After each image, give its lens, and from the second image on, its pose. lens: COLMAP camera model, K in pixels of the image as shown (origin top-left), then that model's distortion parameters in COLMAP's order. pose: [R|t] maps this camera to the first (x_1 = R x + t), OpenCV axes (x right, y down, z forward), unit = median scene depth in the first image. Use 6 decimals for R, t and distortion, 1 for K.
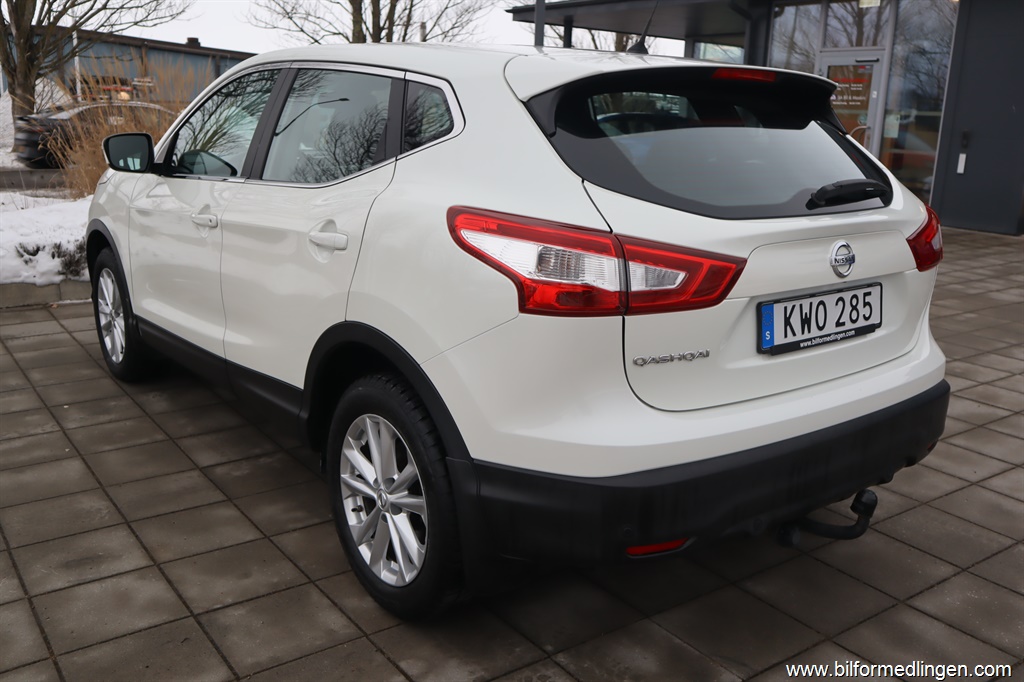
lens RADIAL K [[925.5, 0, 512.0], [0, 925.5, 341.0], [0, 0, 1]] dist [-0.010405, -0.006160]
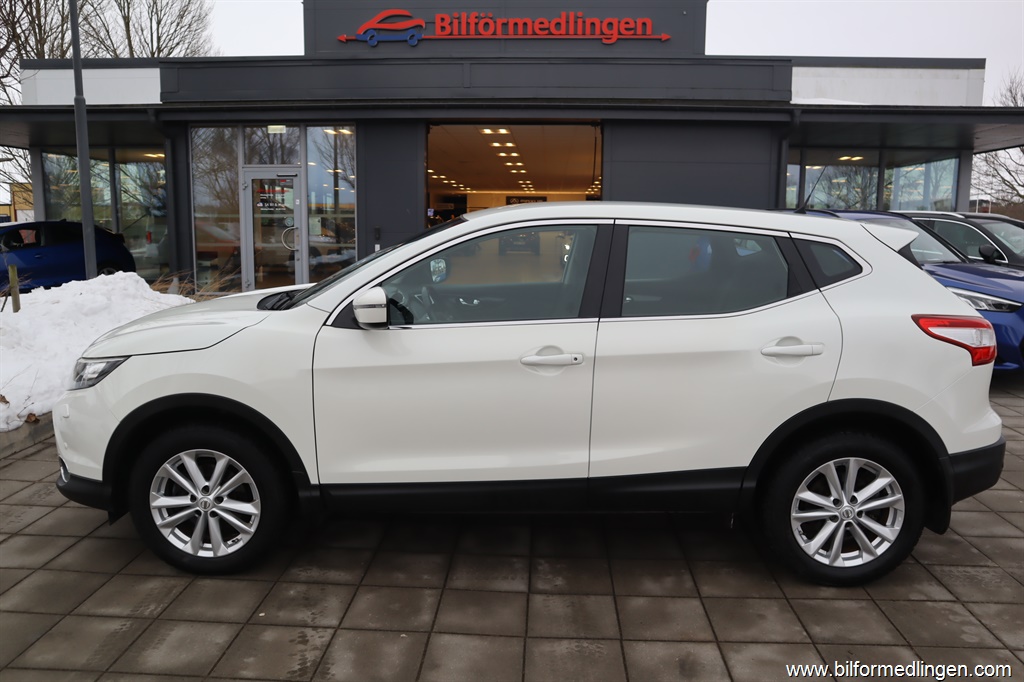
lens RADIAL K [[807.6, 0, 512.0], [0, 807.6, 341.0], [0, 0, 1]] dist [-0.084421, 0.068294]
pose [[0.620653, -0.142370, 0.771052, -1.494199], [0.196950, 0.980157, 0.022447, -0.249485], [-0.758947, 0.137927, 0.636377, 0.571341]]
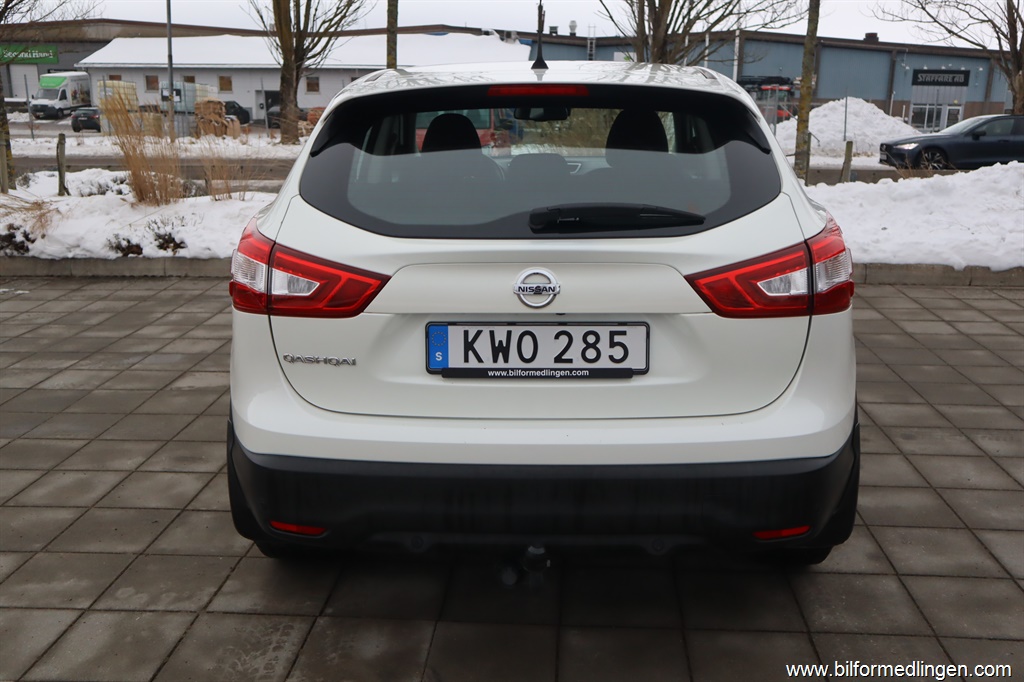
lens RADIAL K [[947.3, 0, 512.0], [0, 947.3, 341.0], [0, 0, 1]] dist [-0.019782, -0.004317]
pose [[0.769618, 0.131781, -0.624758, 0.877983], [-0.133009, 0.990093, 0.044992, -0.071018], [0.624498, 0.048472, 0.779521, 0.232421]]
